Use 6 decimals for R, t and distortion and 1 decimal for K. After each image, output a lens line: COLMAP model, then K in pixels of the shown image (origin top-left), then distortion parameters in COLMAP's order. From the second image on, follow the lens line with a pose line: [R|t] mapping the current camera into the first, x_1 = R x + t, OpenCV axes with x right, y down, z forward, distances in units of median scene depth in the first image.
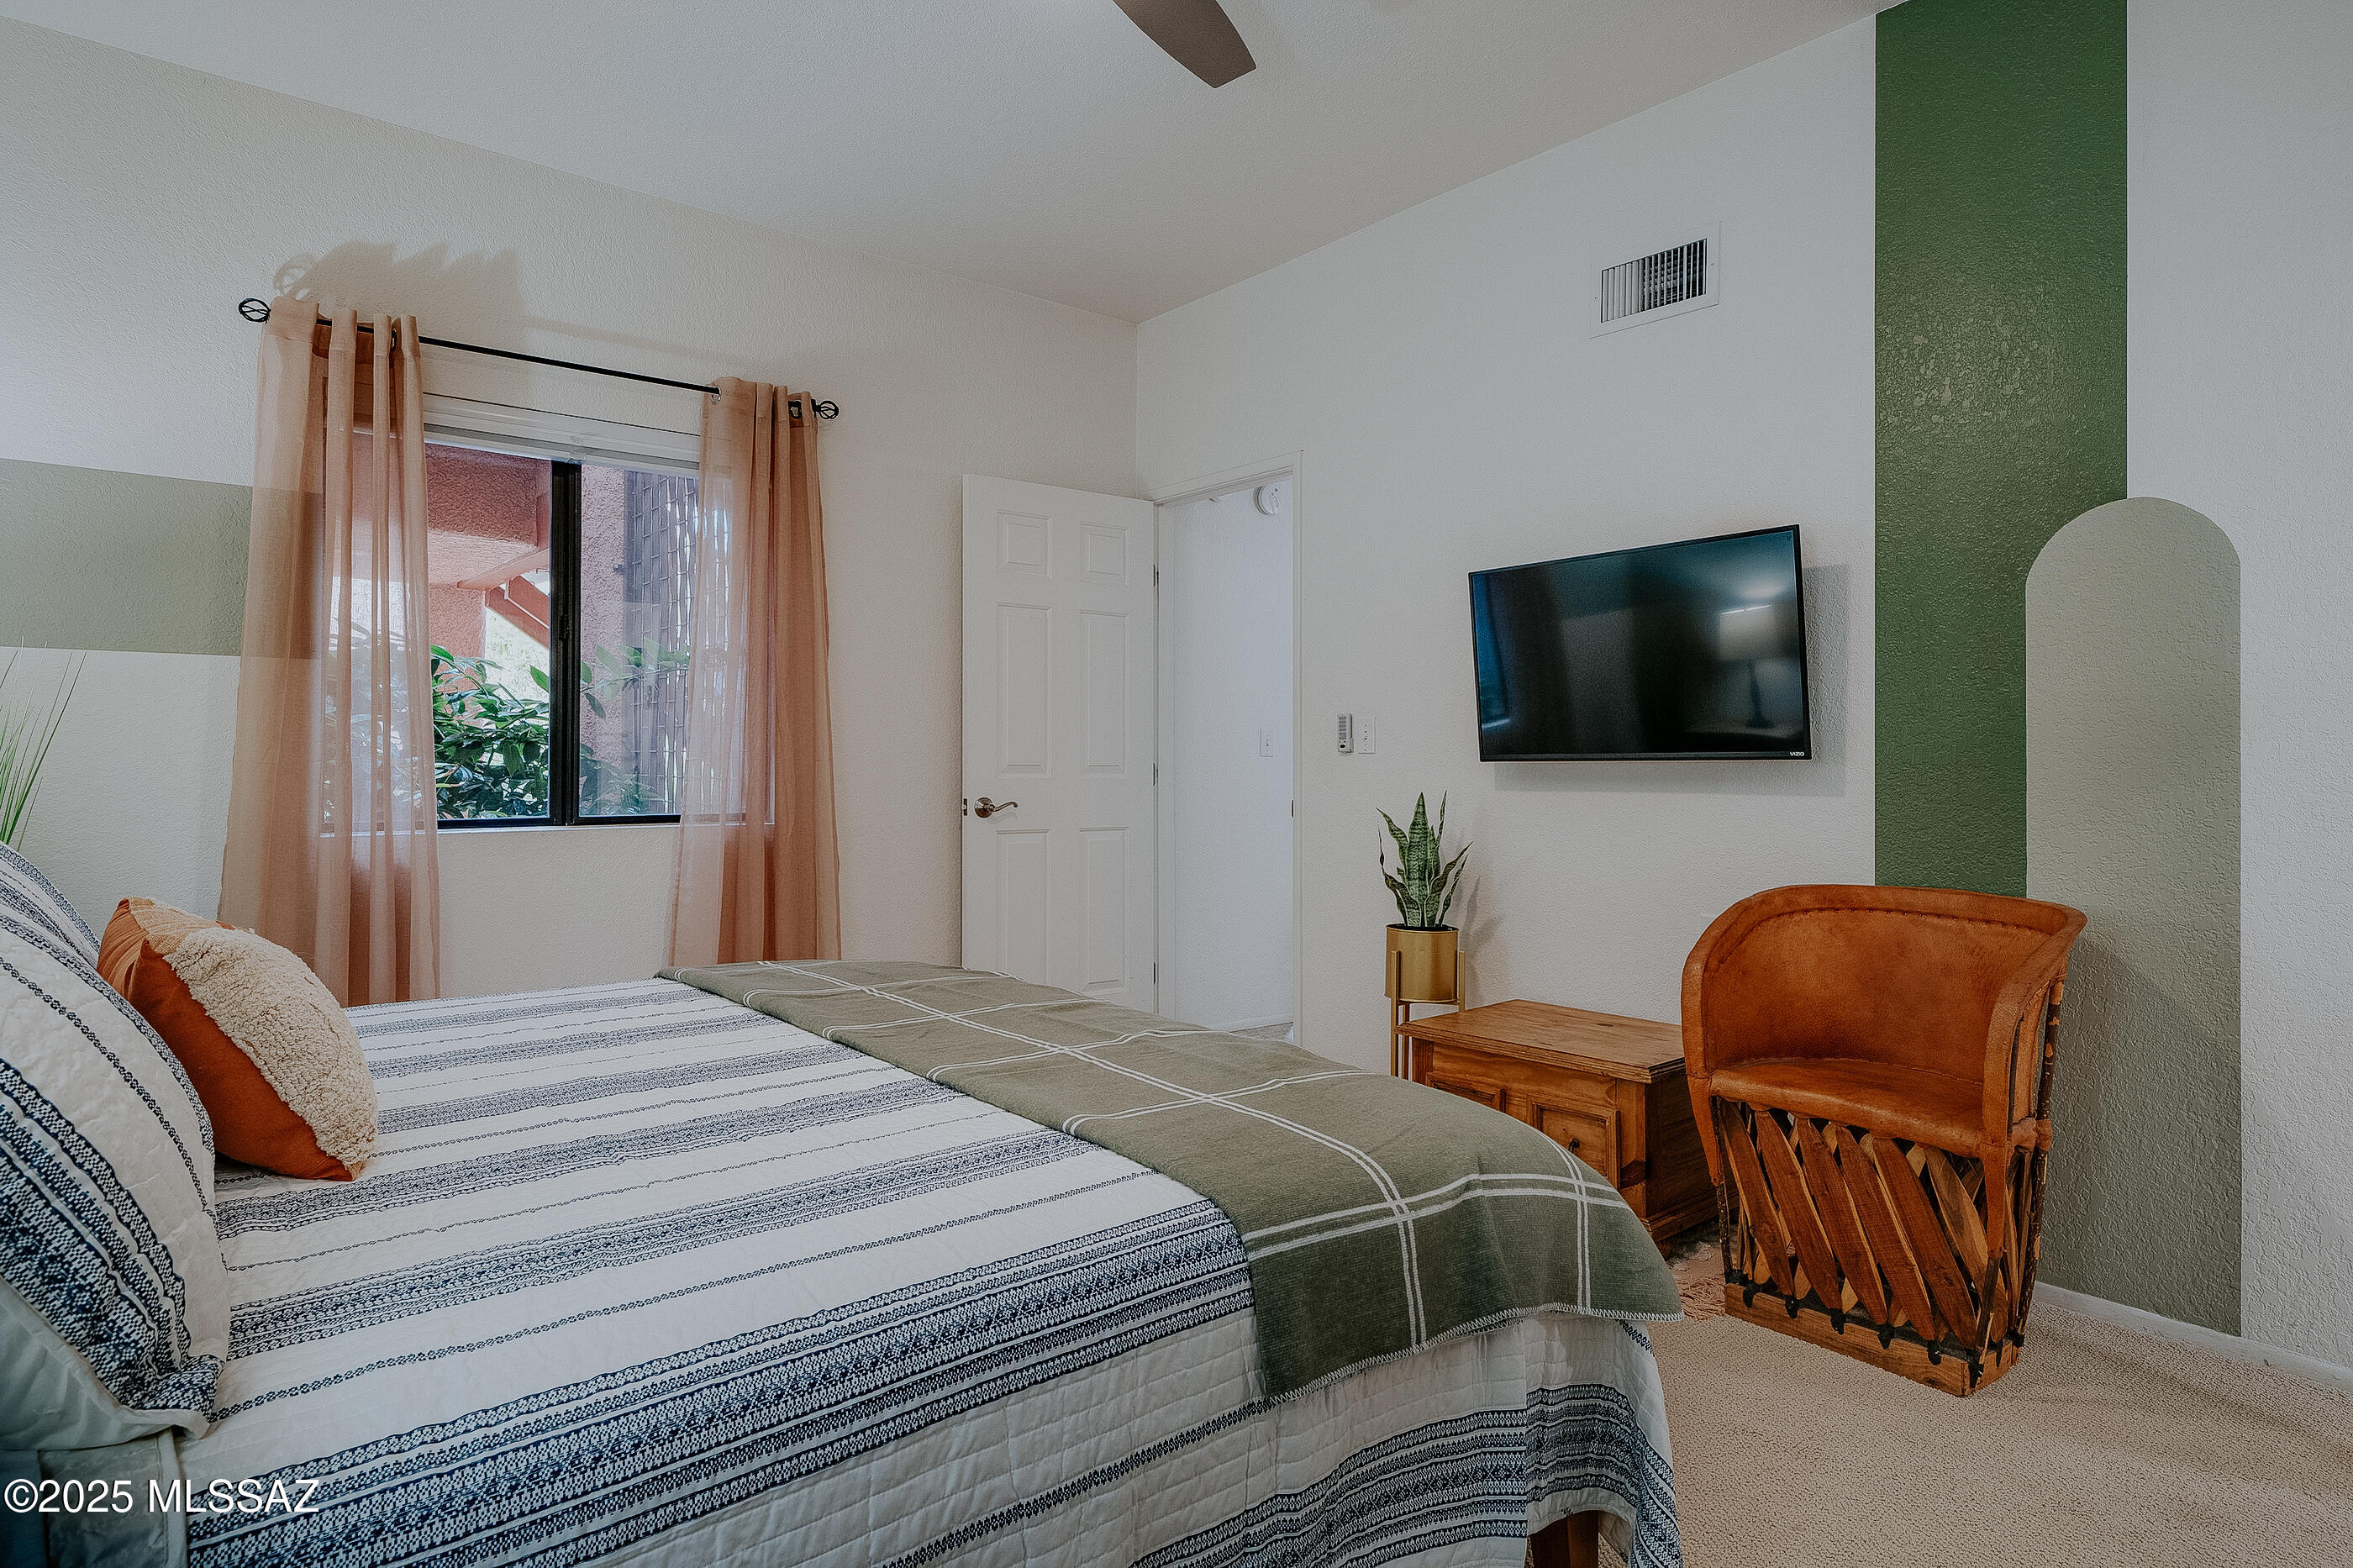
lens RADIAL K [[1295.9, 0, 1178.8], [0, 1295.9, 756.5], [0, 0, 1]] dist [0.000117, -0.000029]
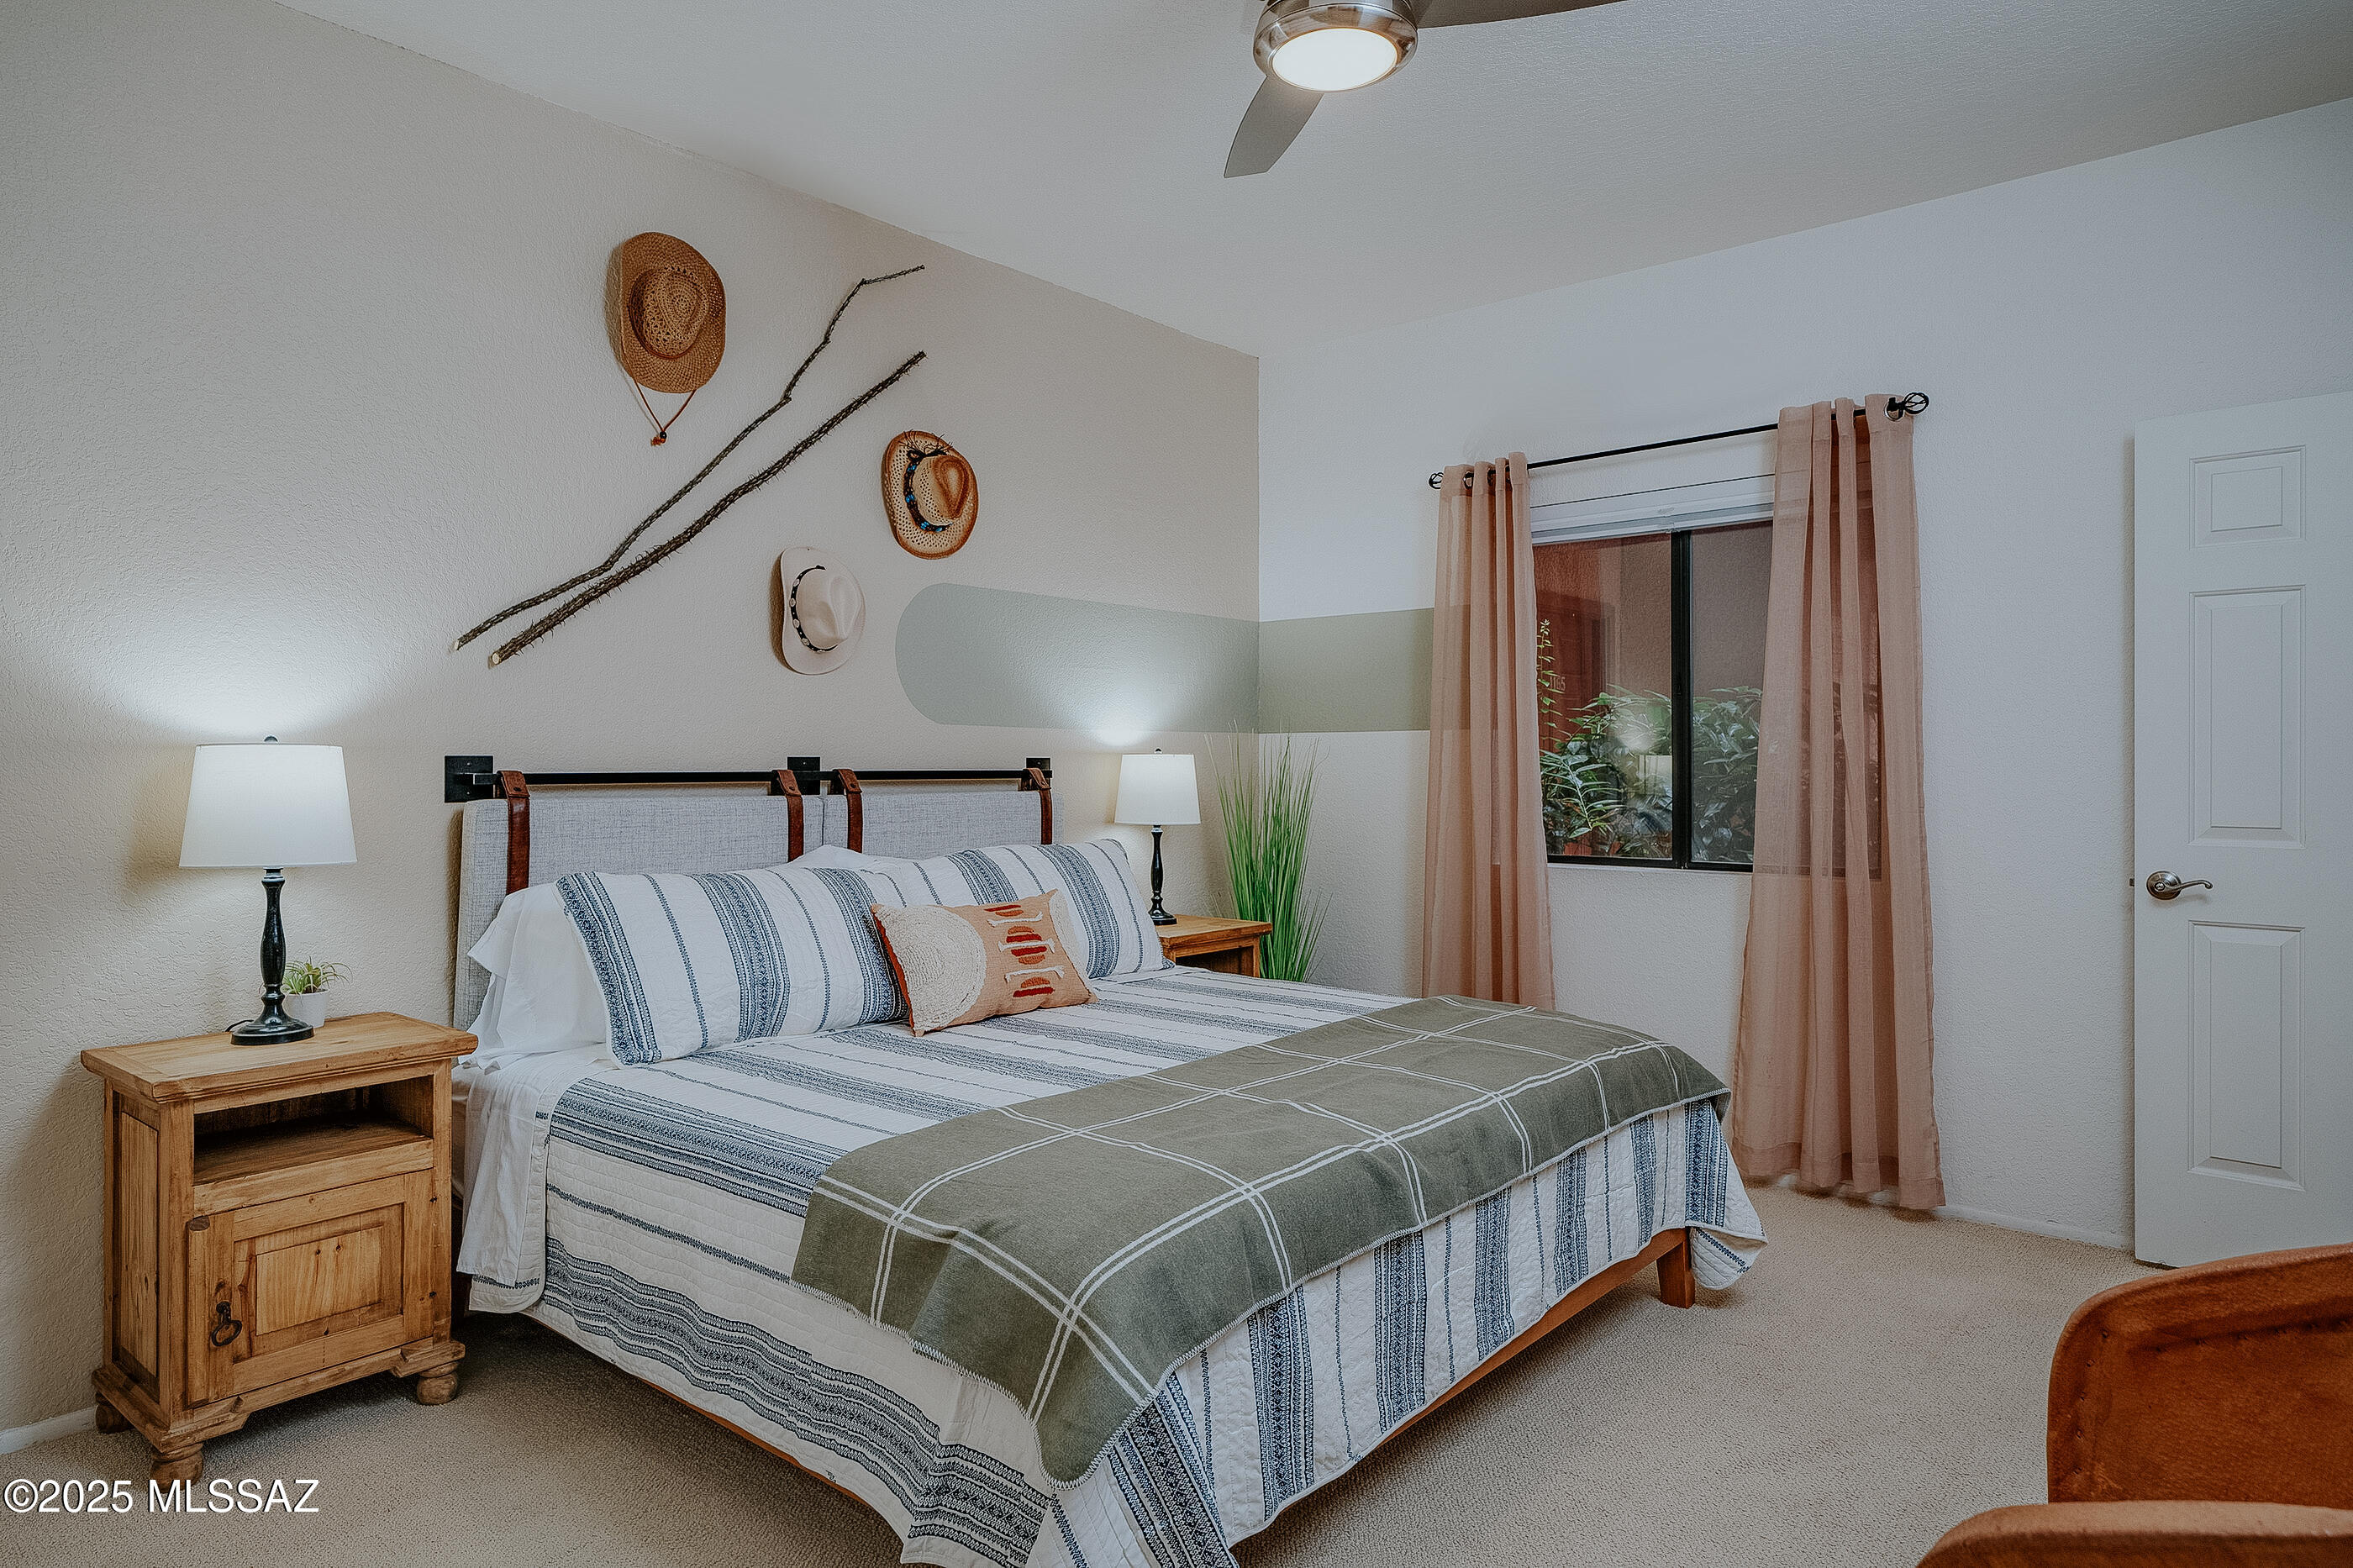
lens RADIAL K [[1359.3, 0, 1176.5], [0, 1359.3, 784.0], [0, 0, 1]] dist [-0.000725, 0.000065]
pose [[0.194012, 0.011727, -0.980929, 1.066621], [0.002671, 0.999919, 0.012482, -0.060516], [0.980996, -0.005042, 0.193965, 0.714607]]
